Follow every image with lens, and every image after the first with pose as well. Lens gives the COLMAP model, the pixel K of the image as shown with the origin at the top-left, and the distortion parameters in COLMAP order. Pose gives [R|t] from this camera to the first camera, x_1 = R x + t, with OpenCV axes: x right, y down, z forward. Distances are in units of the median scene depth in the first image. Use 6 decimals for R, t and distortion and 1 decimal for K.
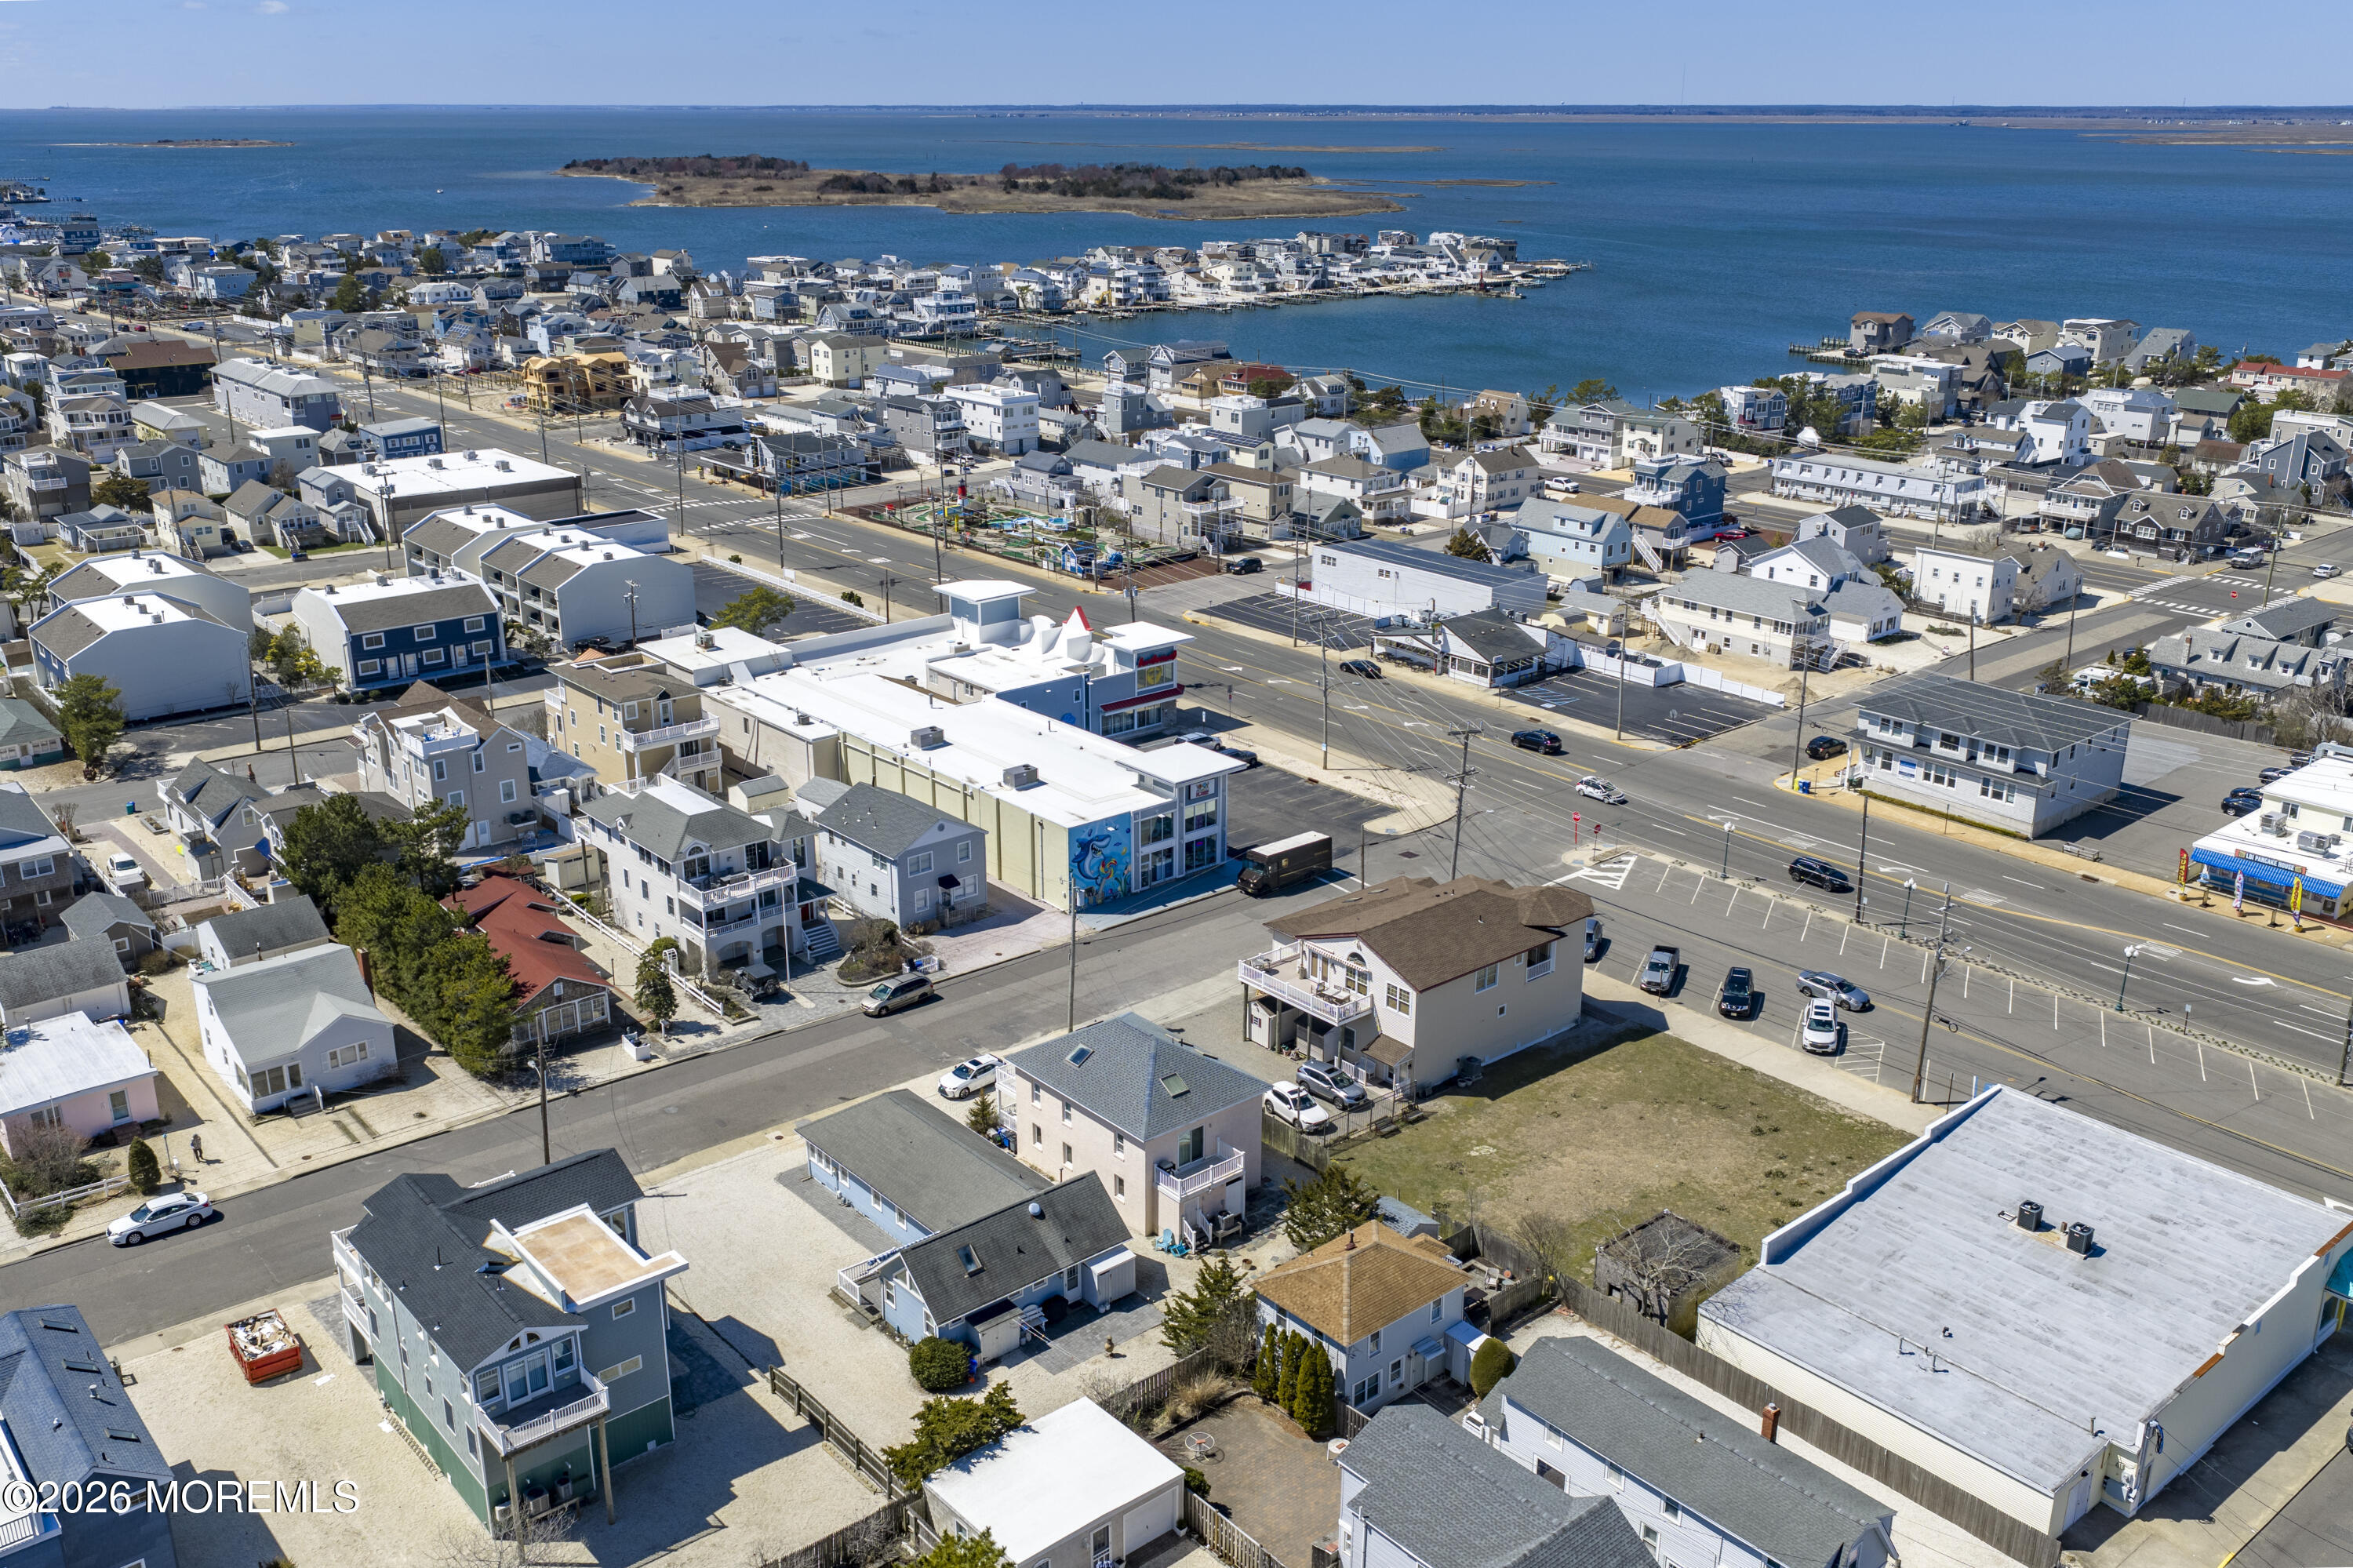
lens RADIAL K [[1987.3, 0, 1176.5], [0, 1987.3, 784.0], [0, 0, 1]] dist [0.035481, -0.078667]
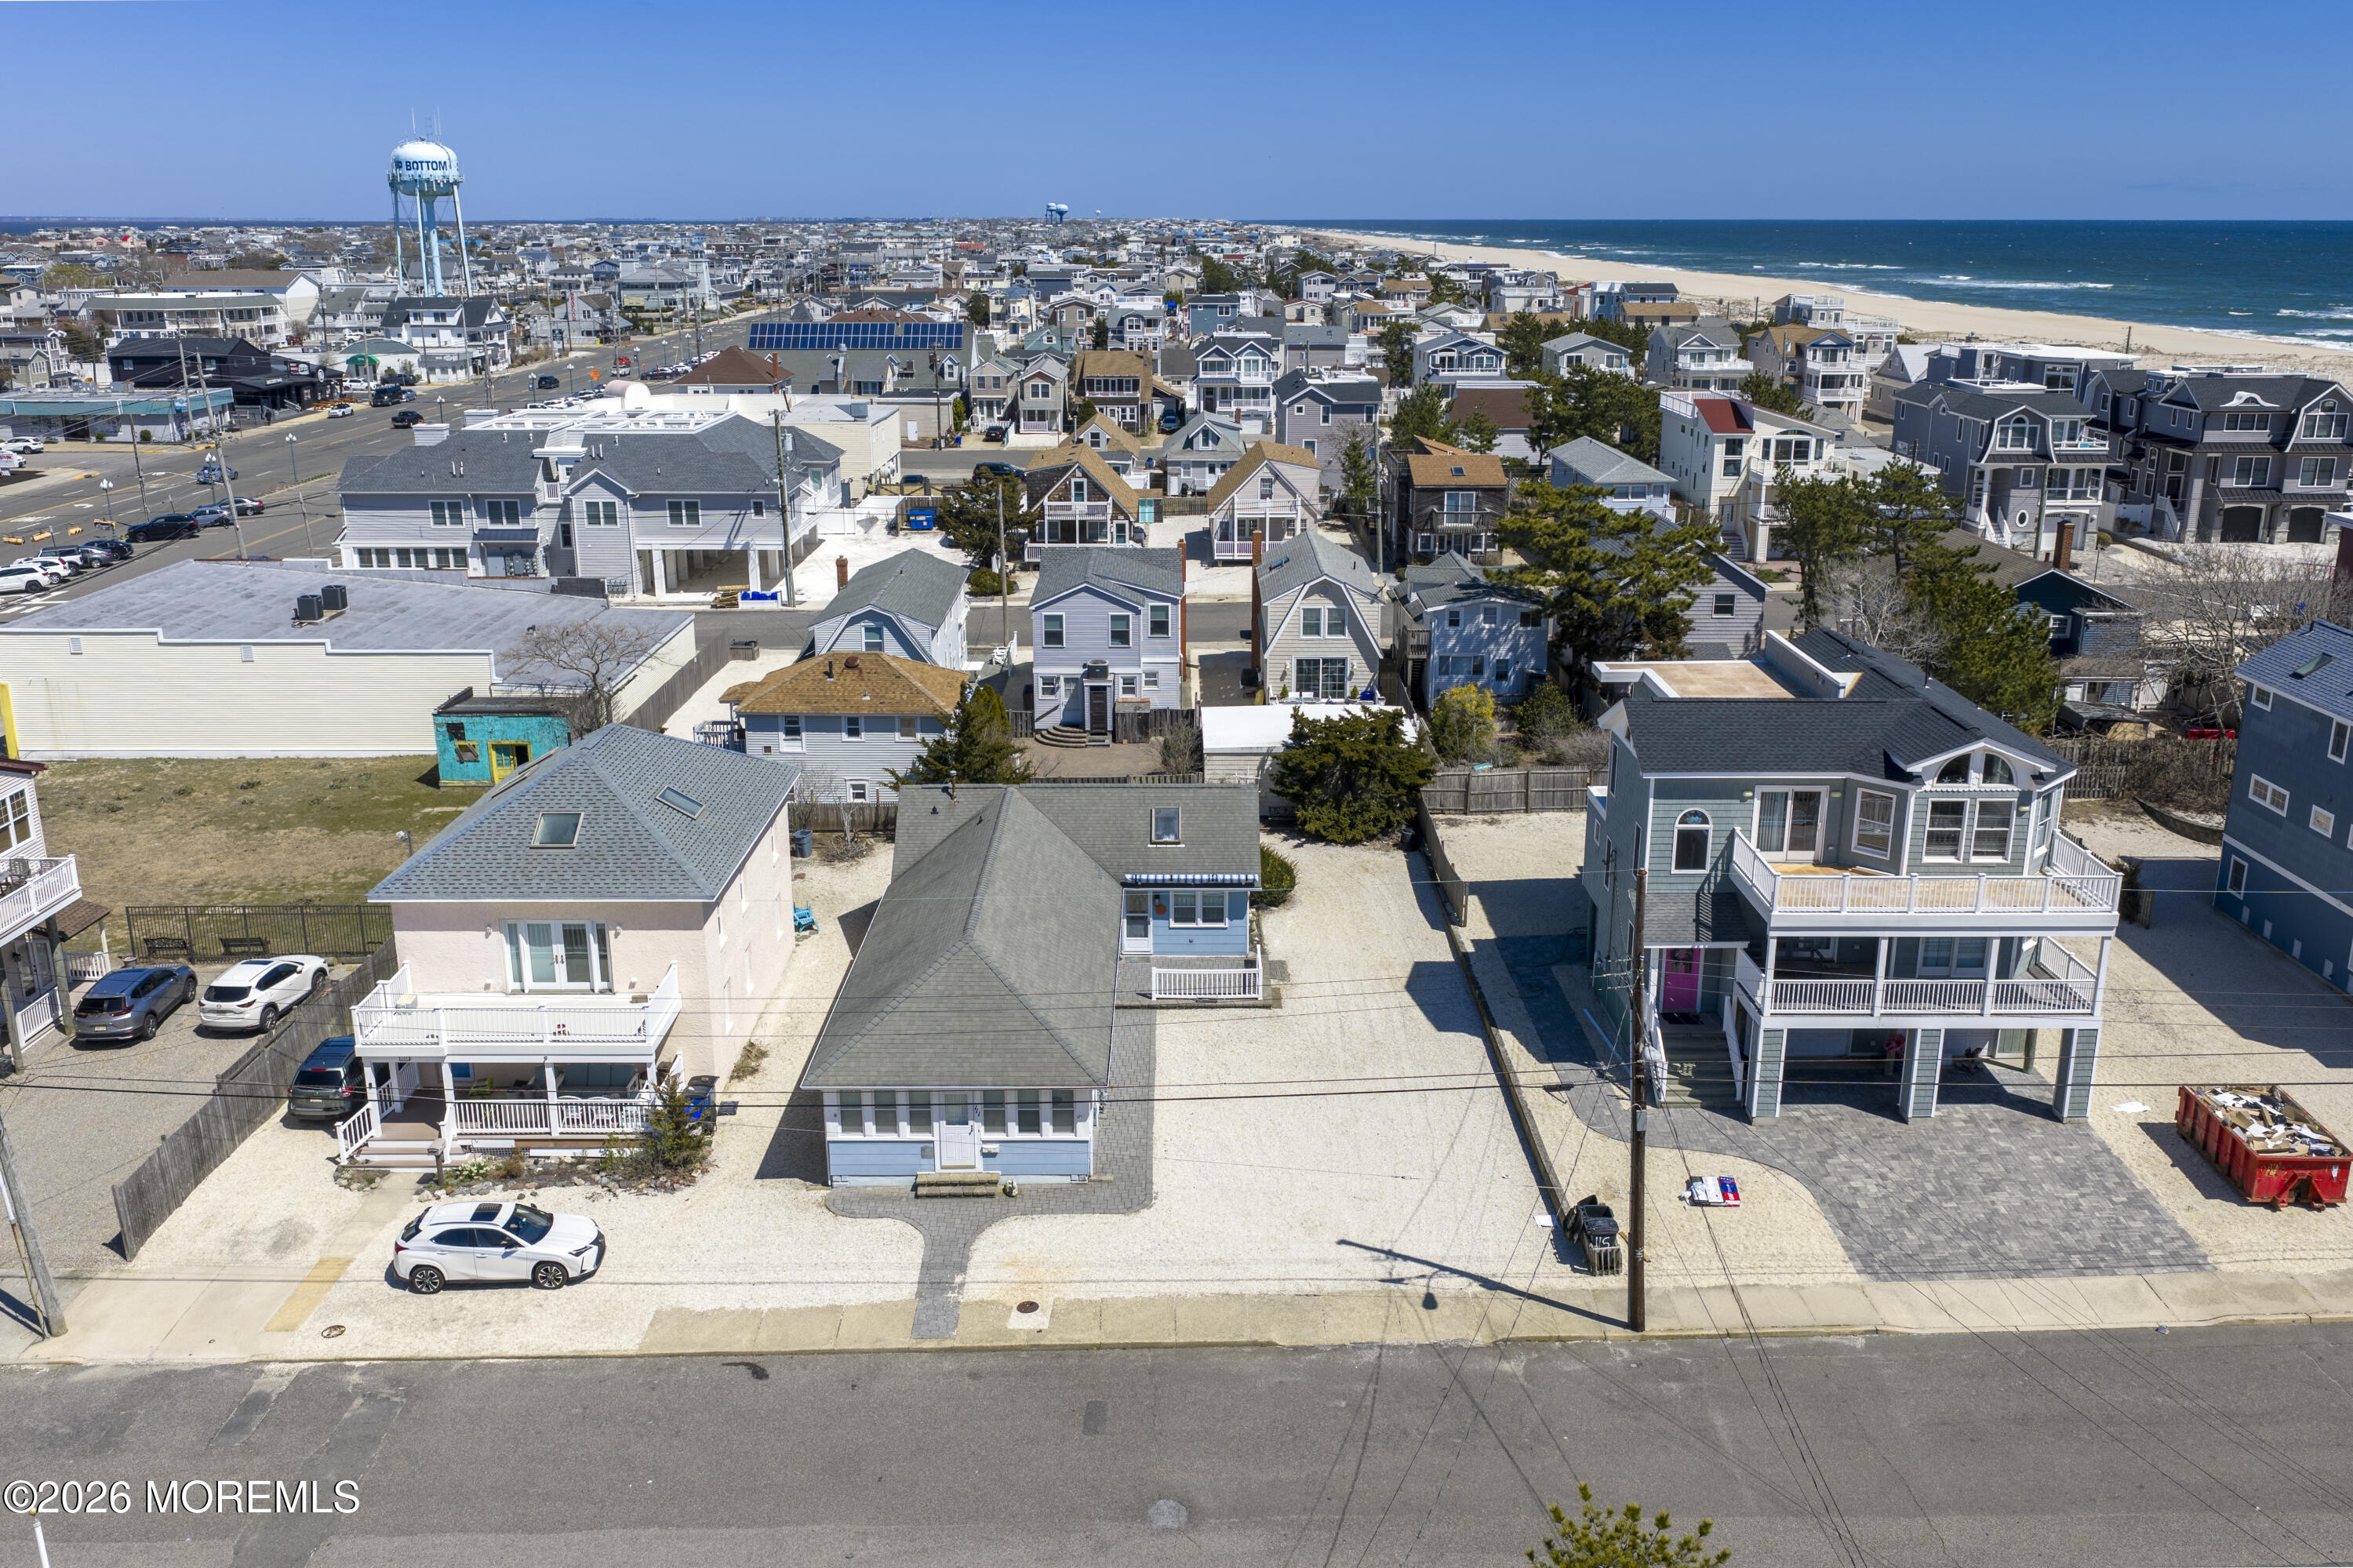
lens RADIAL K [[1955.7, 0, 1176.5], [0, 1955.7, 784.0], [0, 0, 1]] dist [0.015325, -0.024095]
pose [[-0.763162, -0.182465, 0.619911, -0.264083], [0.207683, 0.839159, 0.502673, -0.055554], [-0.611924, 0.512366, -0.602519, 0.699436]]
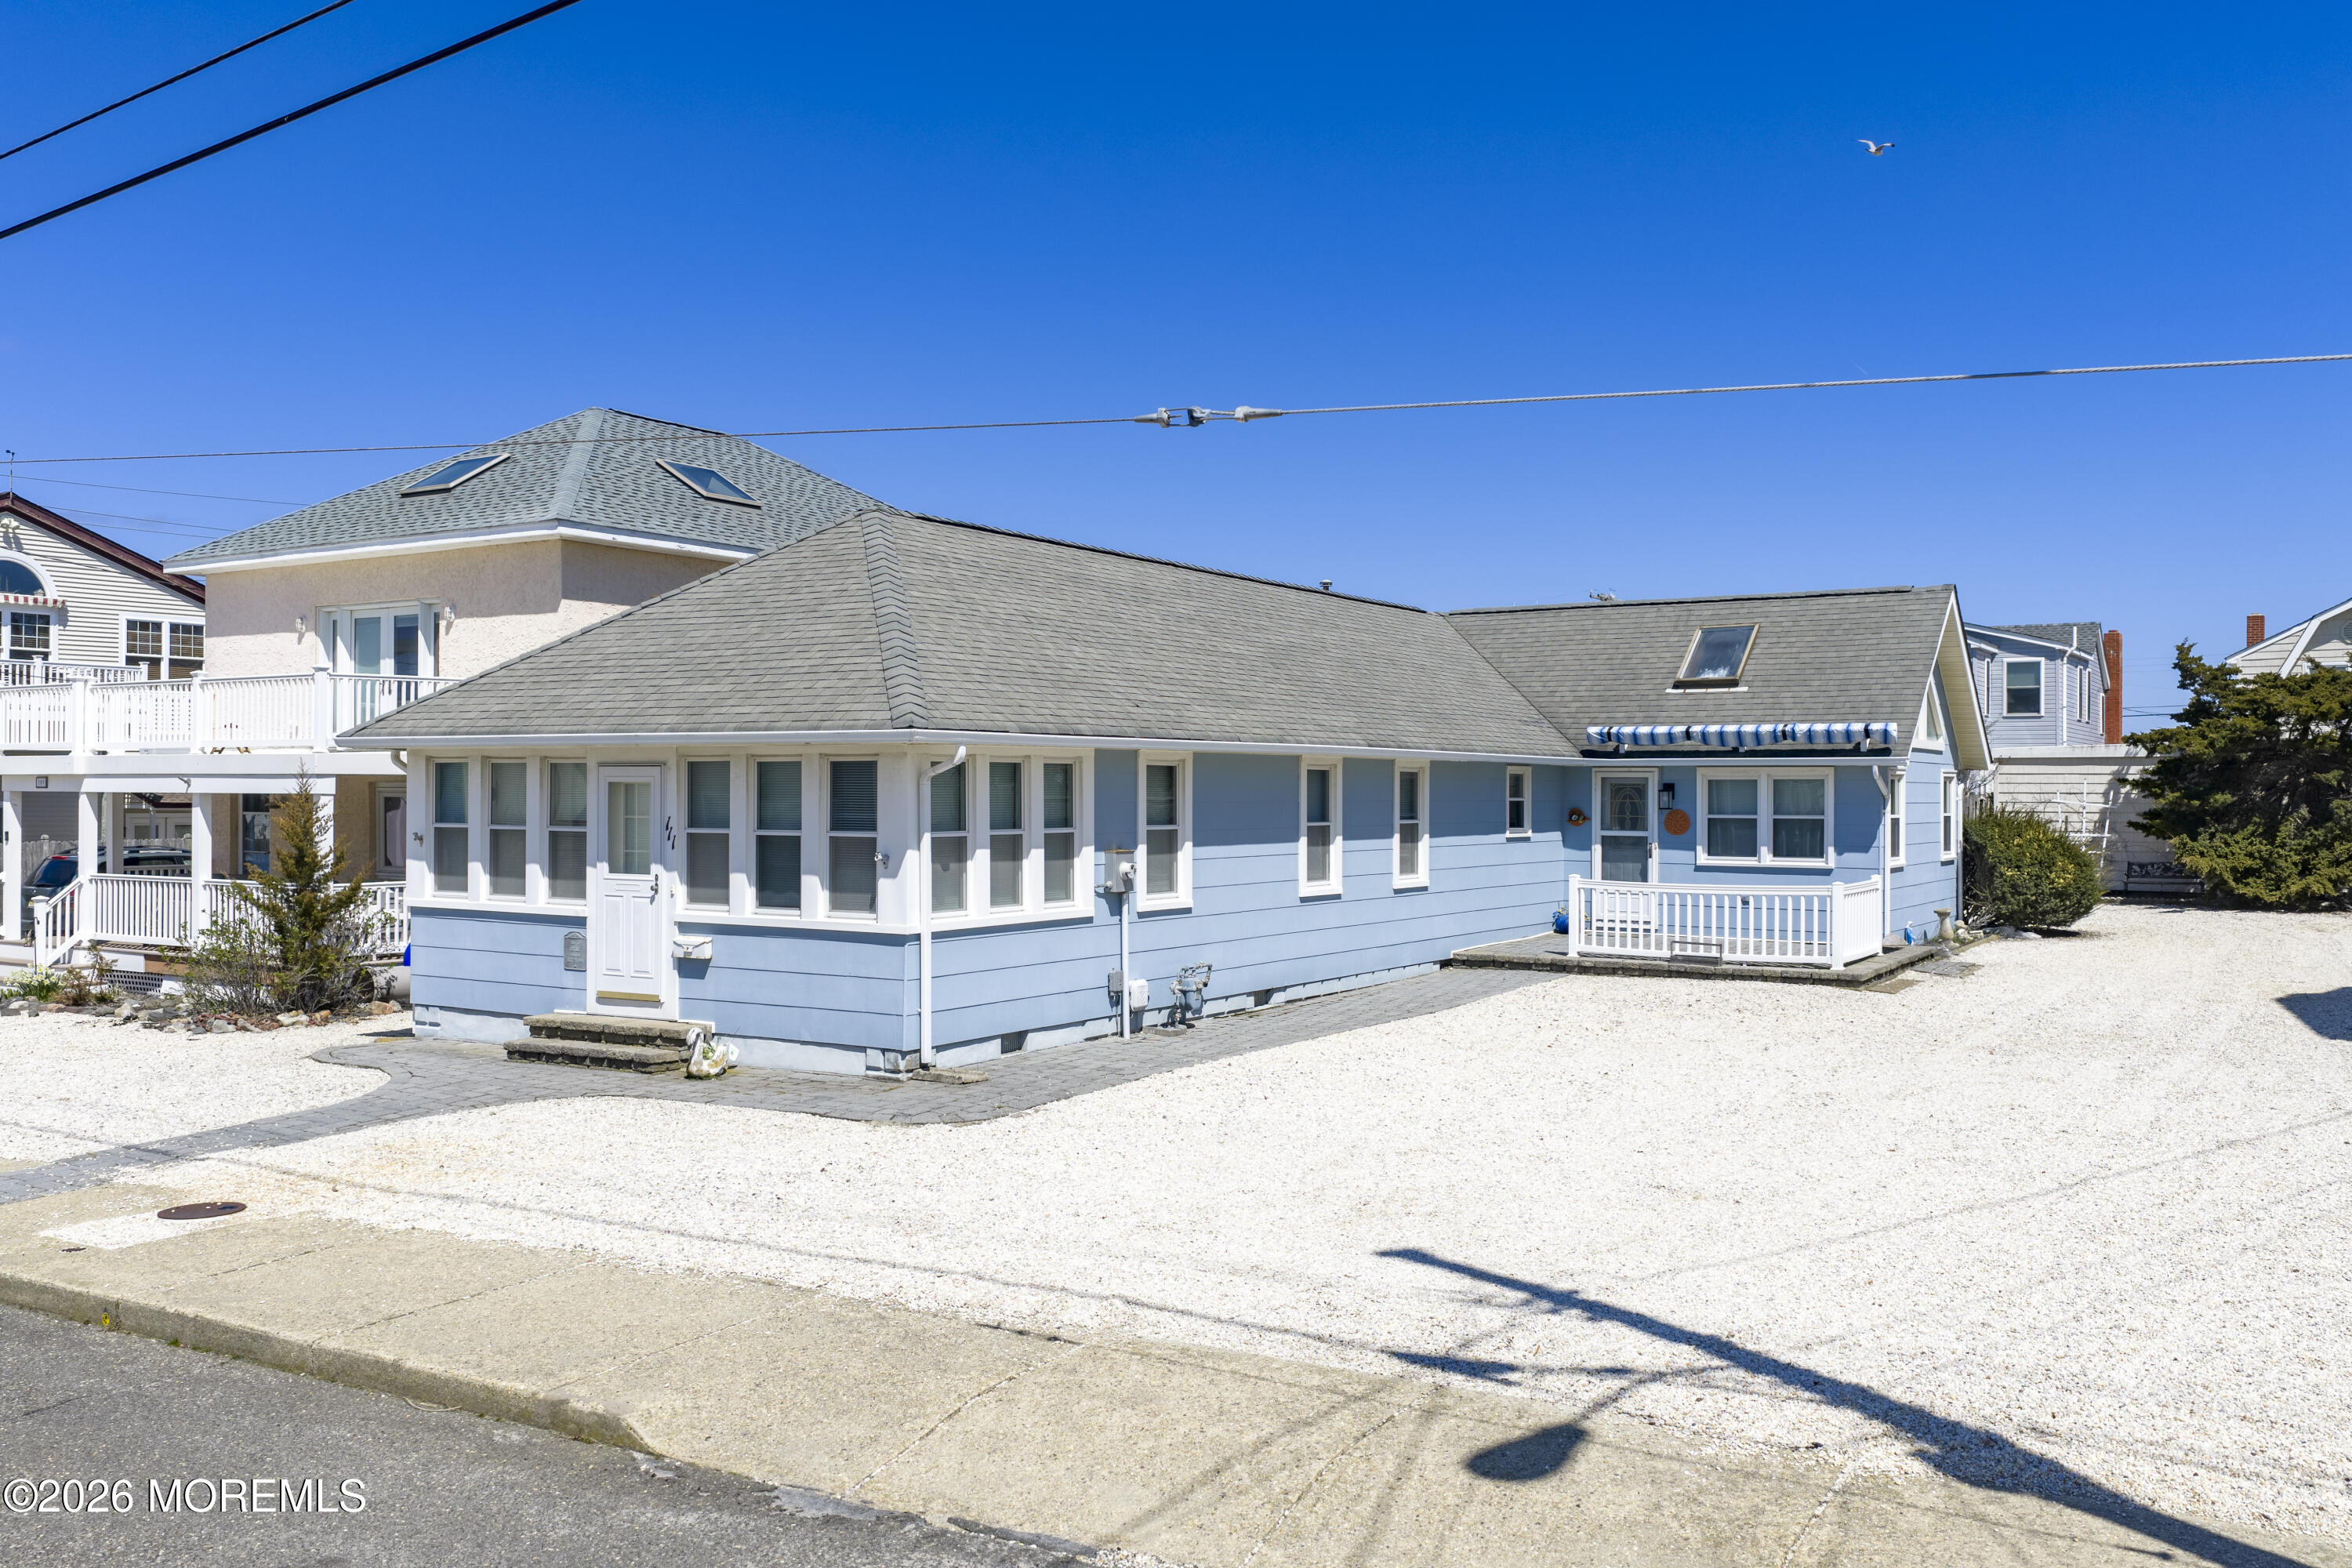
lens RADIAL K [[1954.8, 0, 1176.0], [0, 1954.8, 784.0], [0, 0, 1]] dist [0.015325, -0.024095]
pose [[-0.293534, -0.001482, 0.955948, -0.191192], [0.305785, 0.947313, 0.095363, 0.097150], [-0.905723, 0.320307, -0.277615, 0.588276]]
